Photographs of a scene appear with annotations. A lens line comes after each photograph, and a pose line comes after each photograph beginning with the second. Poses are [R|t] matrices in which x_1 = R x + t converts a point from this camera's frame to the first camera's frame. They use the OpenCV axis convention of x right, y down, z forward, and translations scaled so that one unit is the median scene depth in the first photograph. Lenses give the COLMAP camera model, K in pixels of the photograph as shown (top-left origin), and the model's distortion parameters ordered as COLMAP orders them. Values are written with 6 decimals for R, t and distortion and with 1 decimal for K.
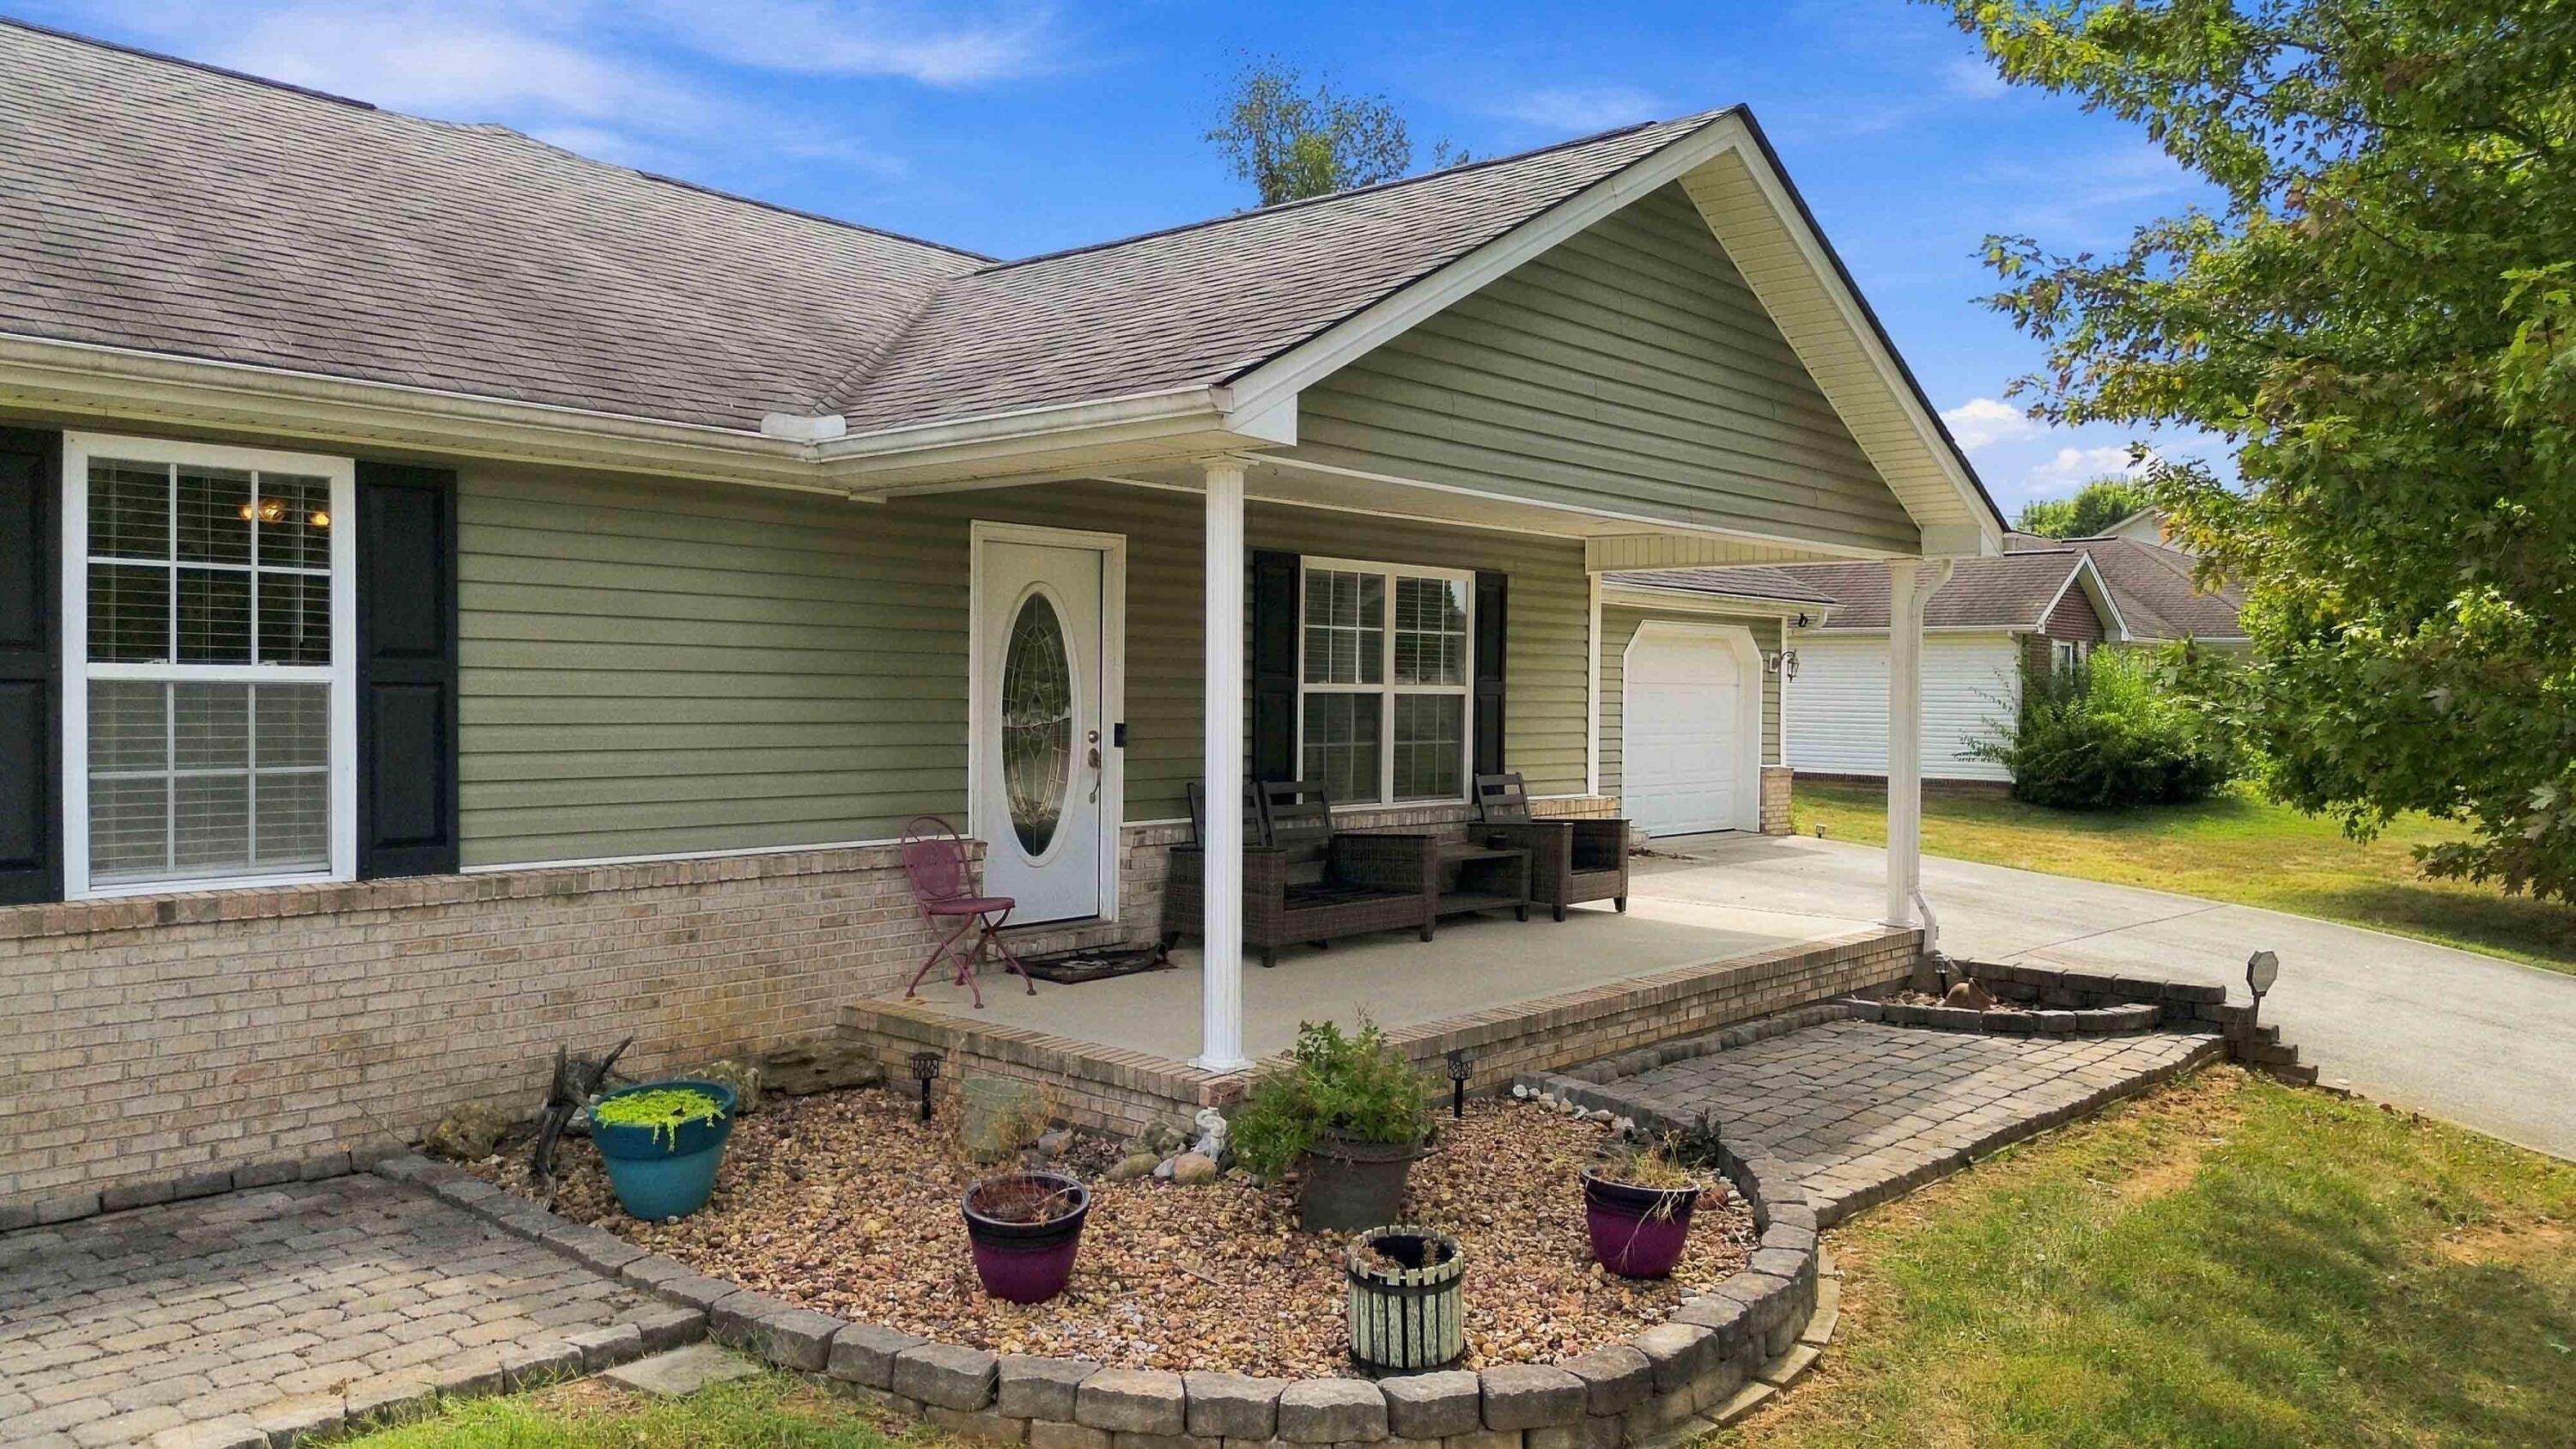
lens RADIAL K [[1826.5, 0, 1296.2], [0, 1826.5, 724.4], [0, 0, 1]] dist [0.066803, -0.061567]
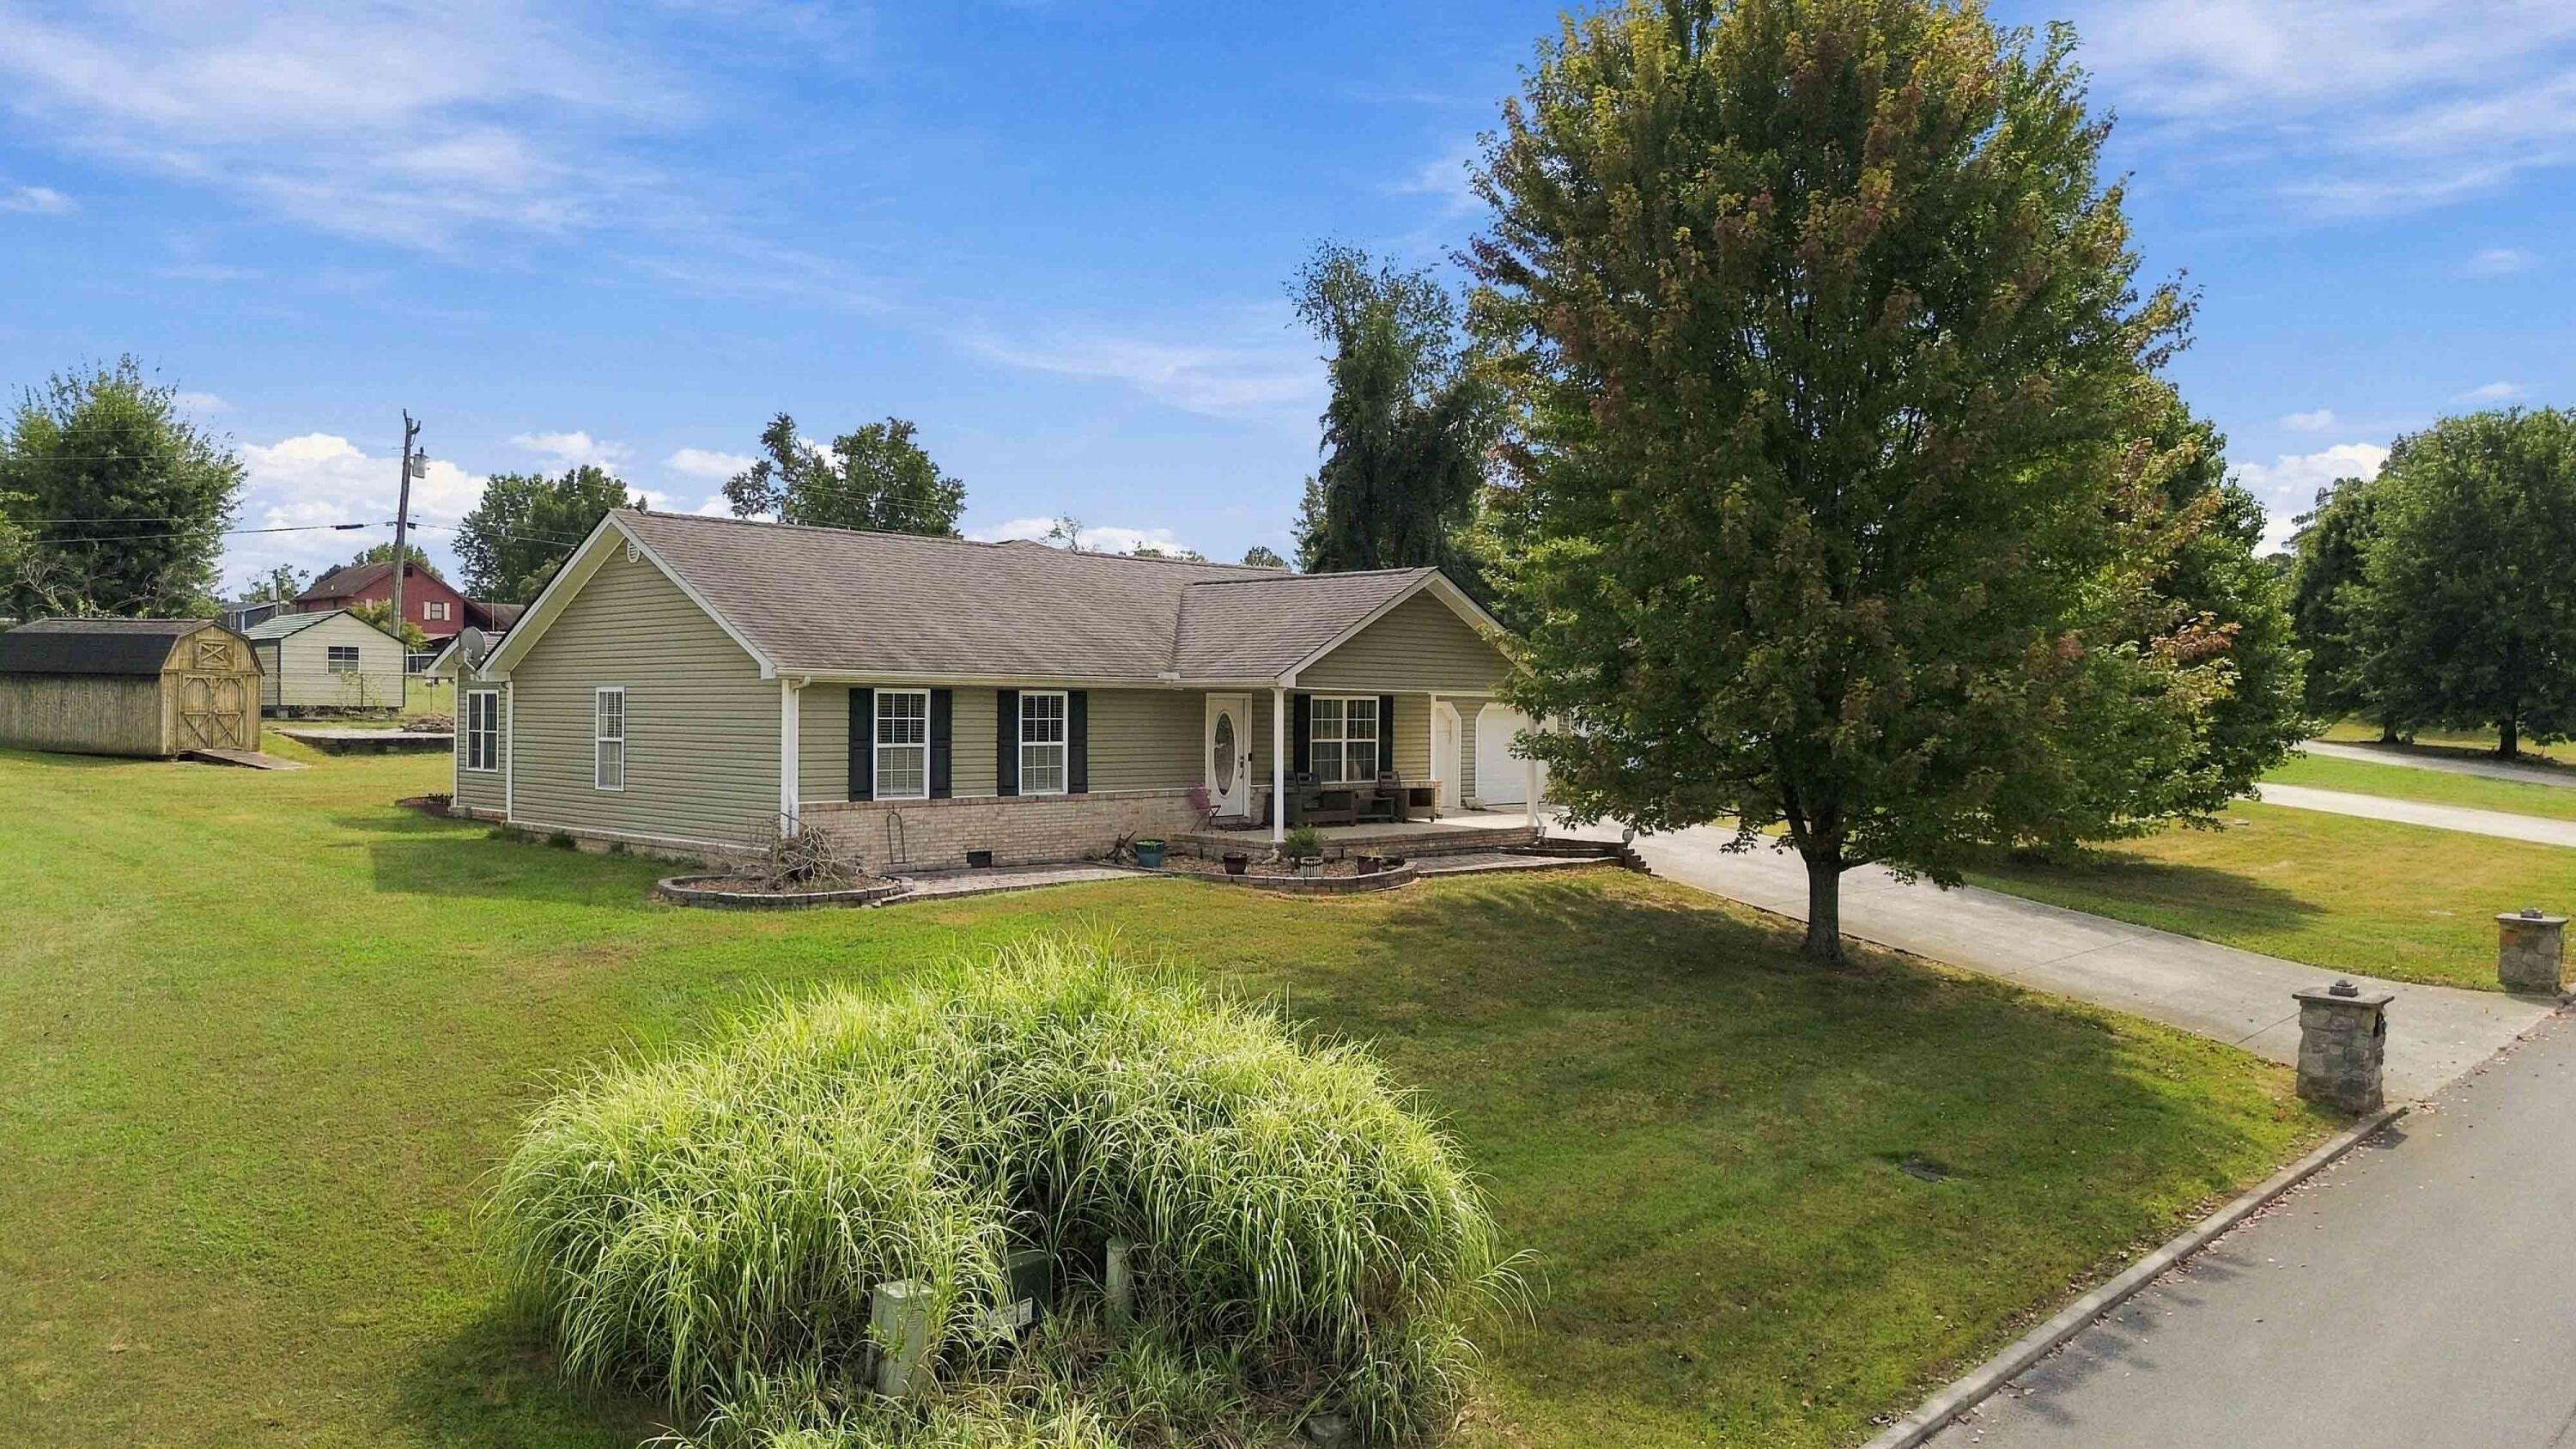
lens RADIAL K [[1826.5, 0, 1283.1], [0, 1826.5, 718.8], [0, 0, 1]] dist [0.066803, -0.061567]
pose [[0.997979, -0.003601, -0.063437, 0.165845], [0.002727, 0.999900, -0.013860, -0.017031], [0.063481, 0.013659, 0.997890, -2.192229]]
